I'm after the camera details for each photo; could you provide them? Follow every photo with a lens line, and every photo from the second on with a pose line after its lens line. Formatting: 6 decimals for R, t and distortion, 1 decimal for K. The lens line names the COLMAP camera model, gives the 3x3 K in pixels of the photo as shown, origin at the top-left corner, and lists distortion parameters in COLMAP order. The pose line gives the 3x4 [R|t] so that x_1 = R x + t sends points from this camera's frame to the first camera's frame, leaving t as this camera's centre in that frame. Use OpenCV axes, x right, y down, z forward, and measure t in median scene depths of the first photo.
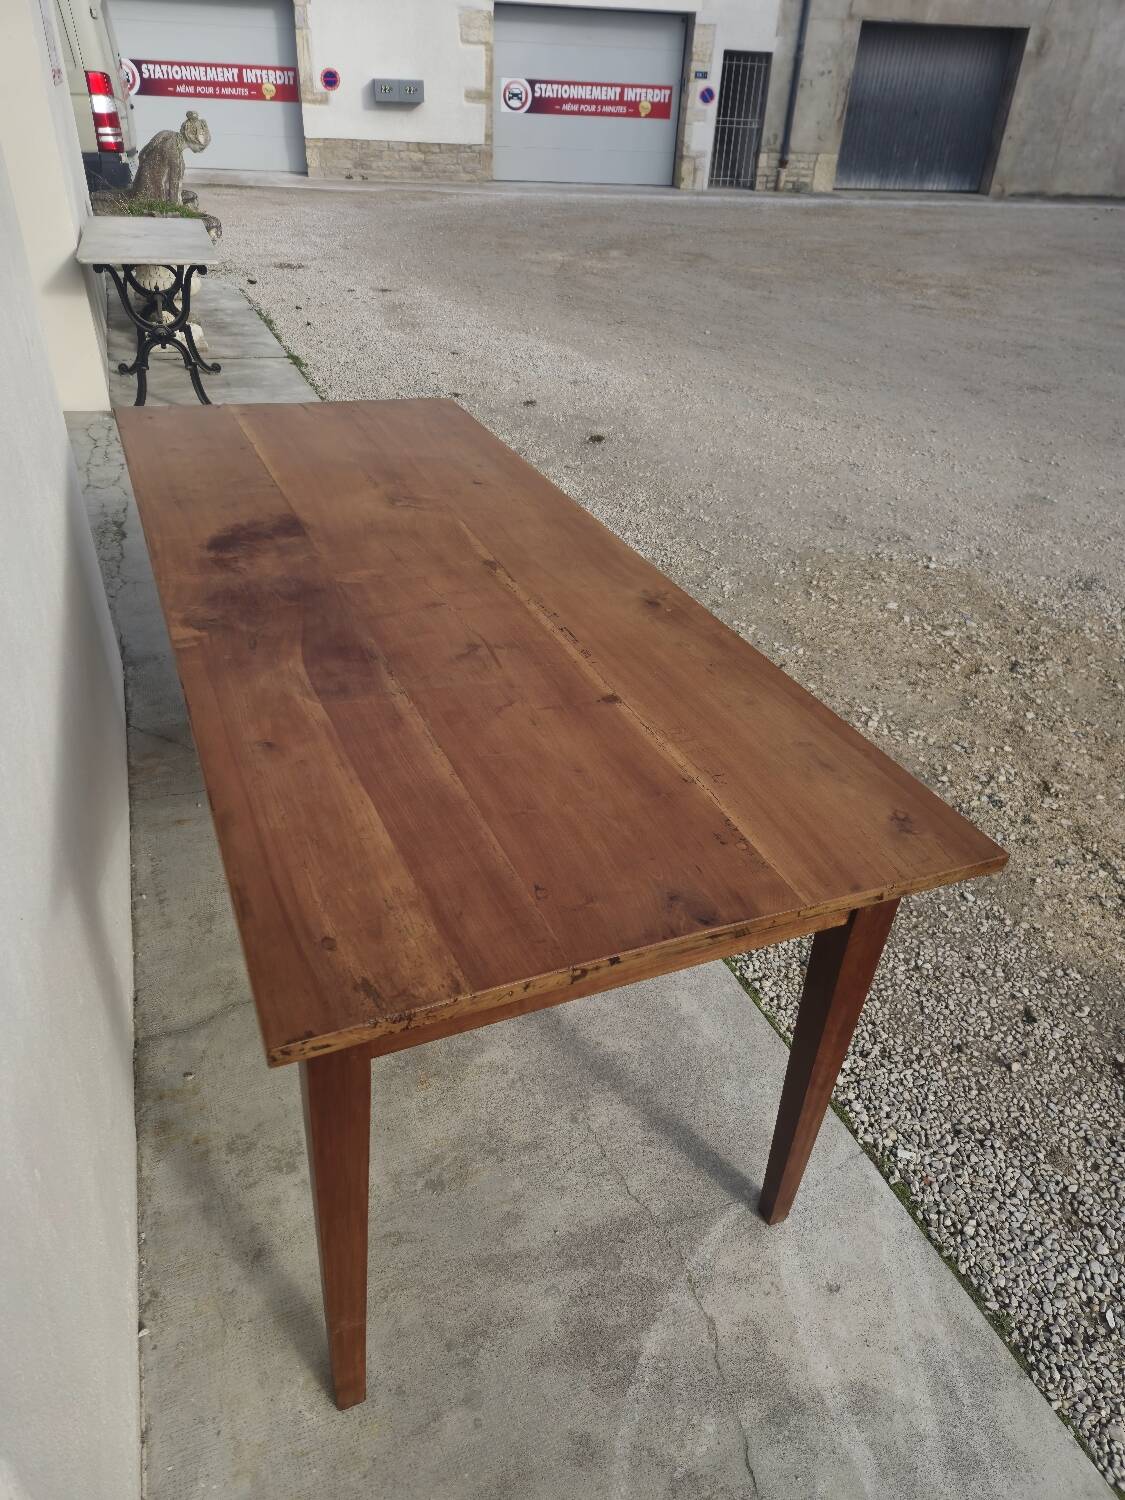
lens RADIAL K [[985.9, 0, 556.8], [0, 985.9, 758.5], [0, 0, 1]] dist [0.092305, -0.083020]
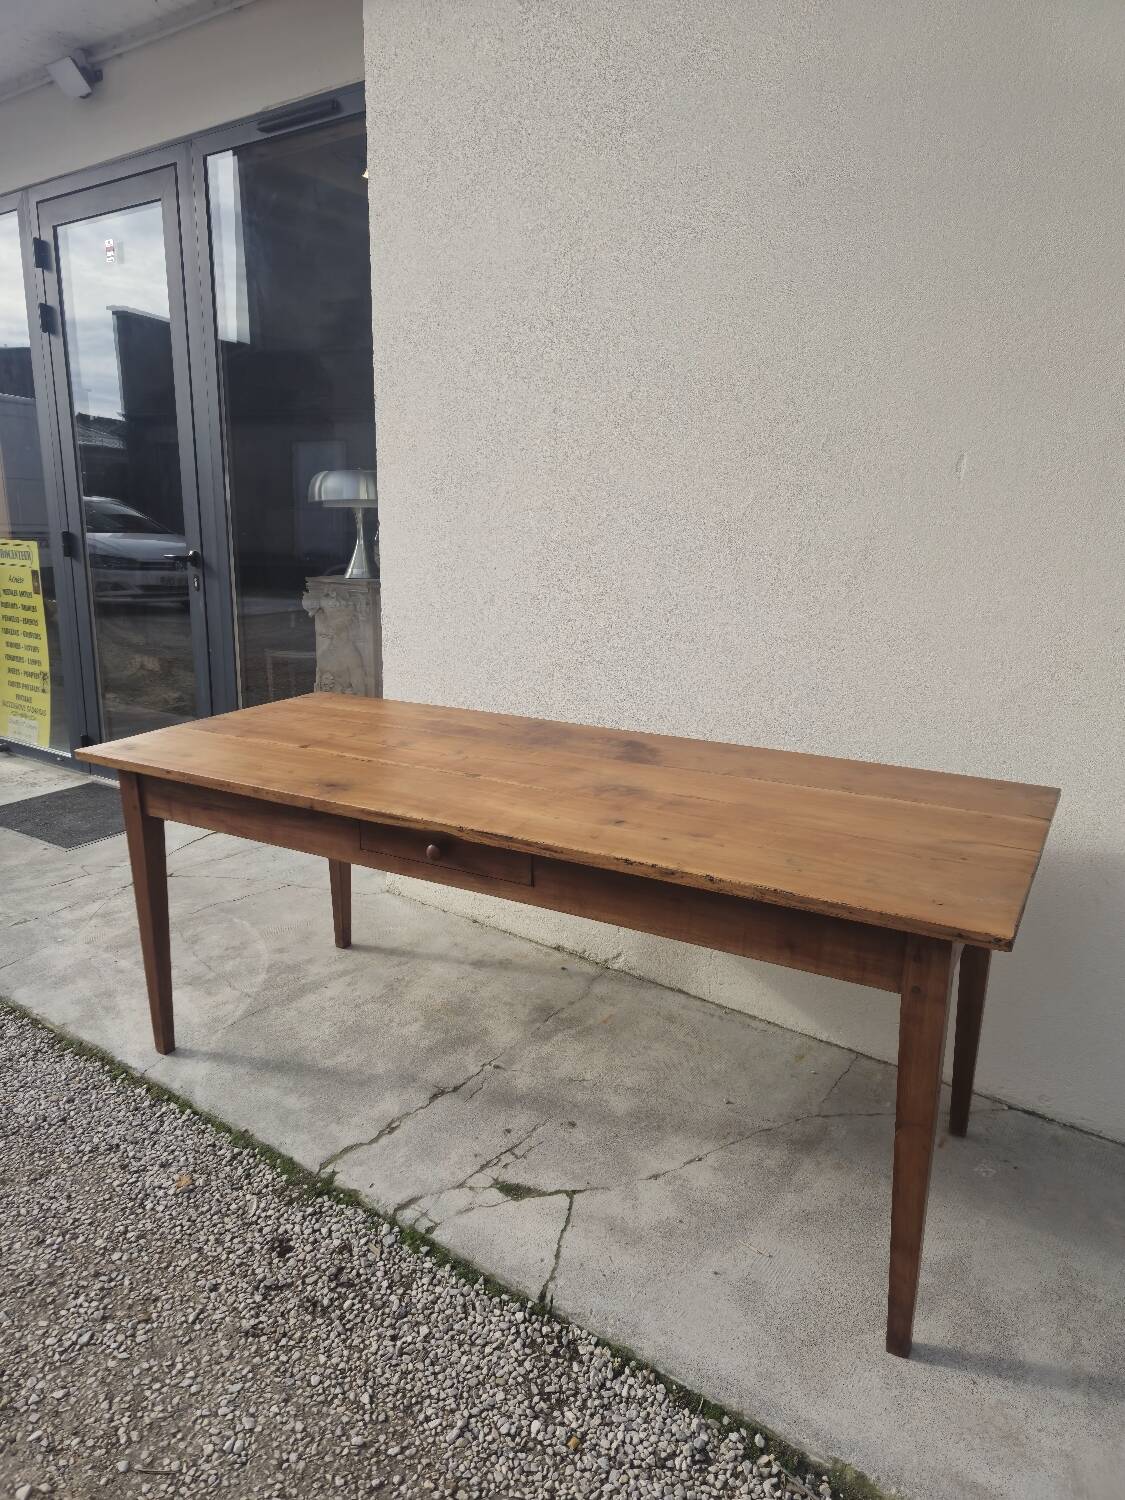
lens RADIAL K [[1002.3, 0, 553.2], [0, 1002.3, 740.2], [0, 0, 1]] dist [0.081857, -0.065820]
pose [[-0.835978, 0.068845, -0.544427, 0.552454], [-0.345080, 0.705446, 0.619085, -1.007239], [0.426685, 0.705412, -0.565981, 1.662436]]
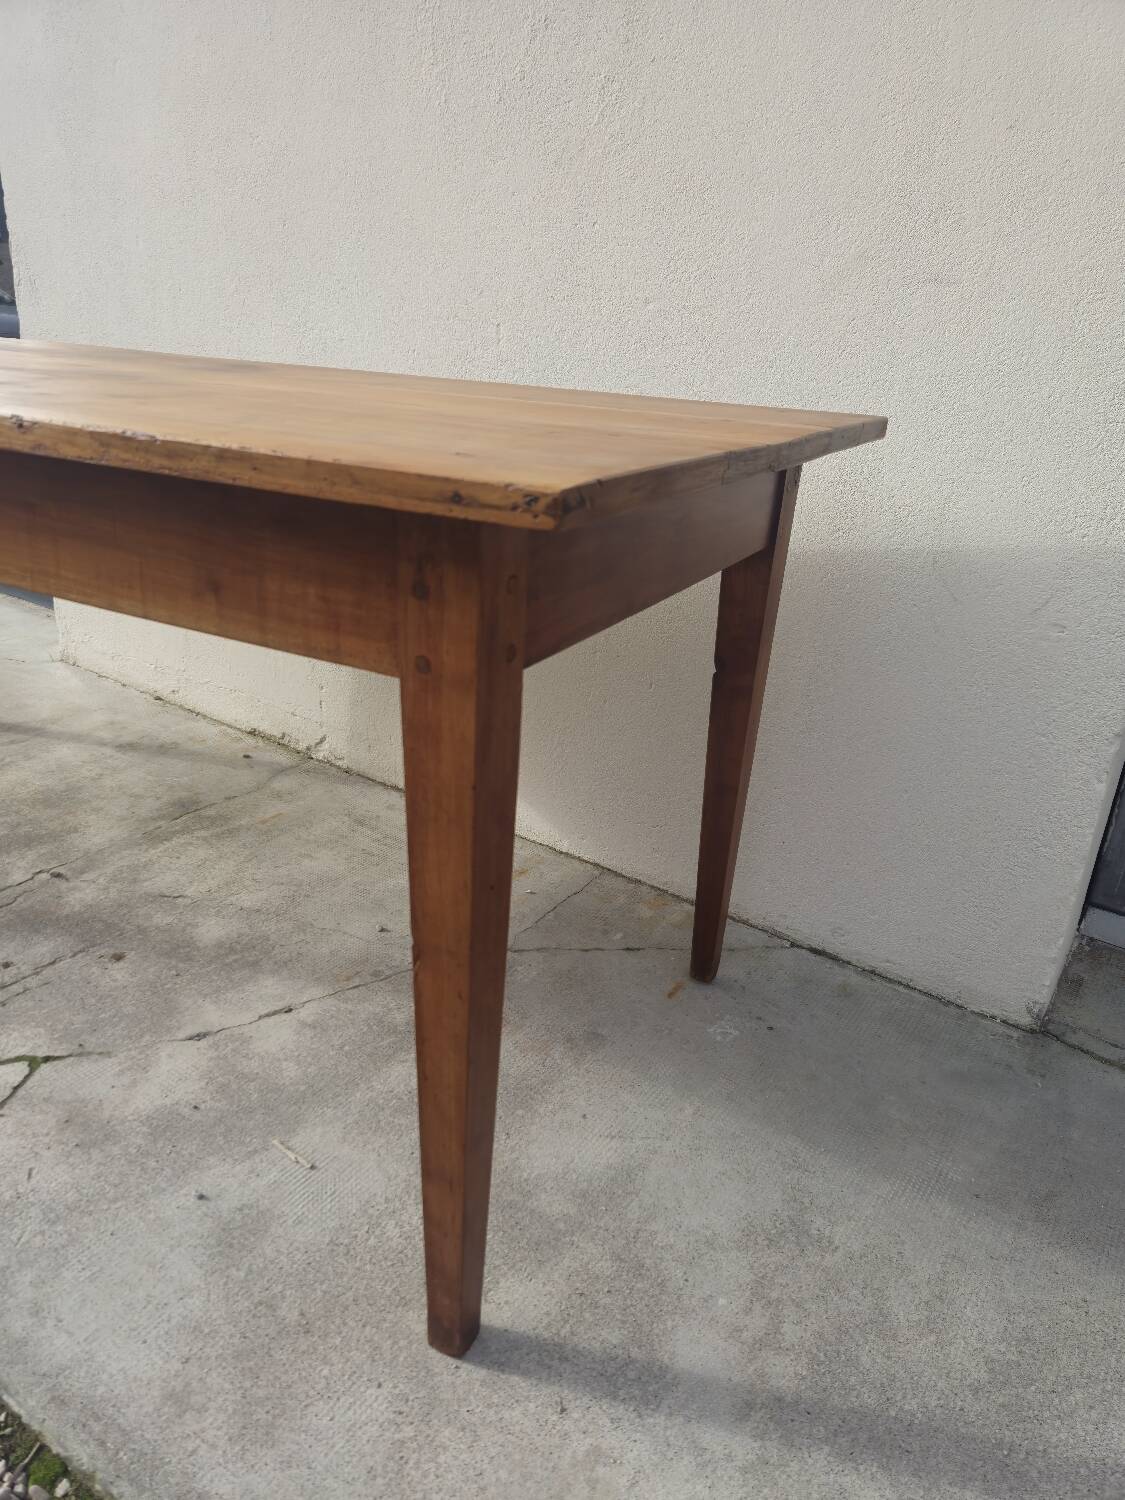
lens RADIAL K [[1003.6, 0, 559.9], [0, 1003.6, 746.5], [0, 0, 1]] dist [0.081126, -0.063769]
pose [[-0.816587, 0.116490, -0.565345, 0.021494], [-0.396755, 0.598106, 0.696315, -0.702236], [0.419250, 0.792905, -0.442188, 1.672574]]
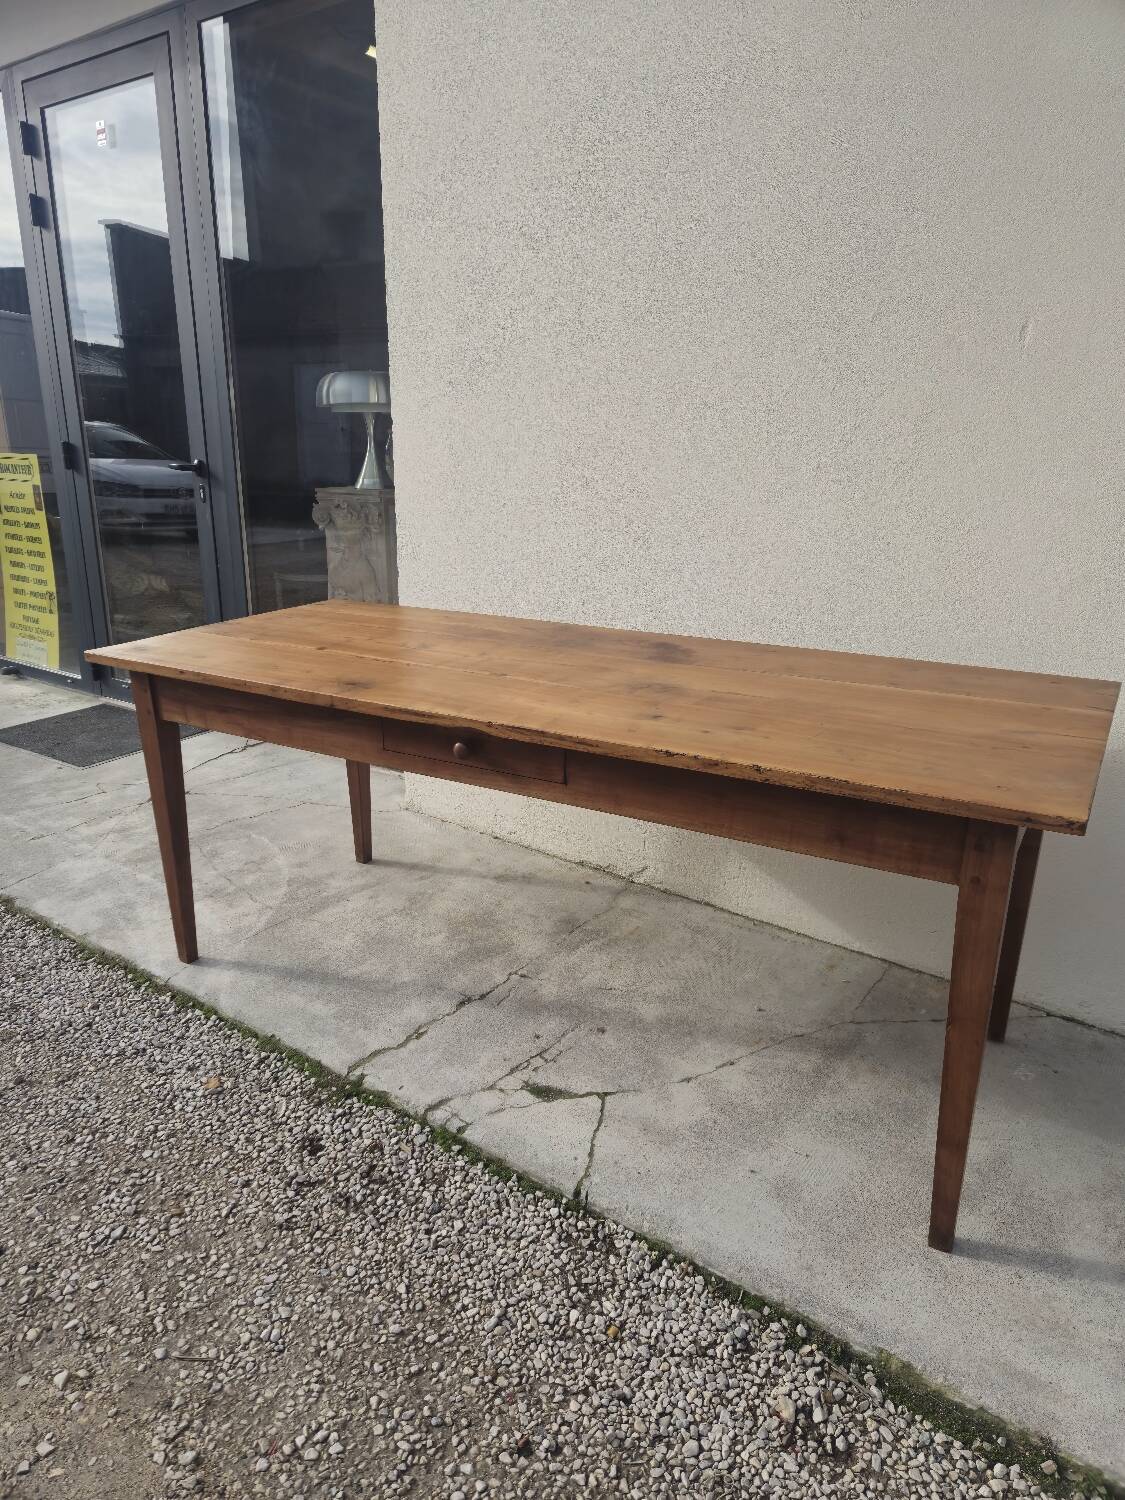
lens RADIAL K [[1004.7, 0, 551.4], [0, 1004.7, 754.9], [0, 0, 1]] dist [0.073576, -0.057441]
pose [[-0.841702, 0.112132, -0.528170, 0.548285], [-0.335818, 0.657267, 0.674705, -0.934991], [0.422805, 0.745270, -0.515567, 1.657593]]
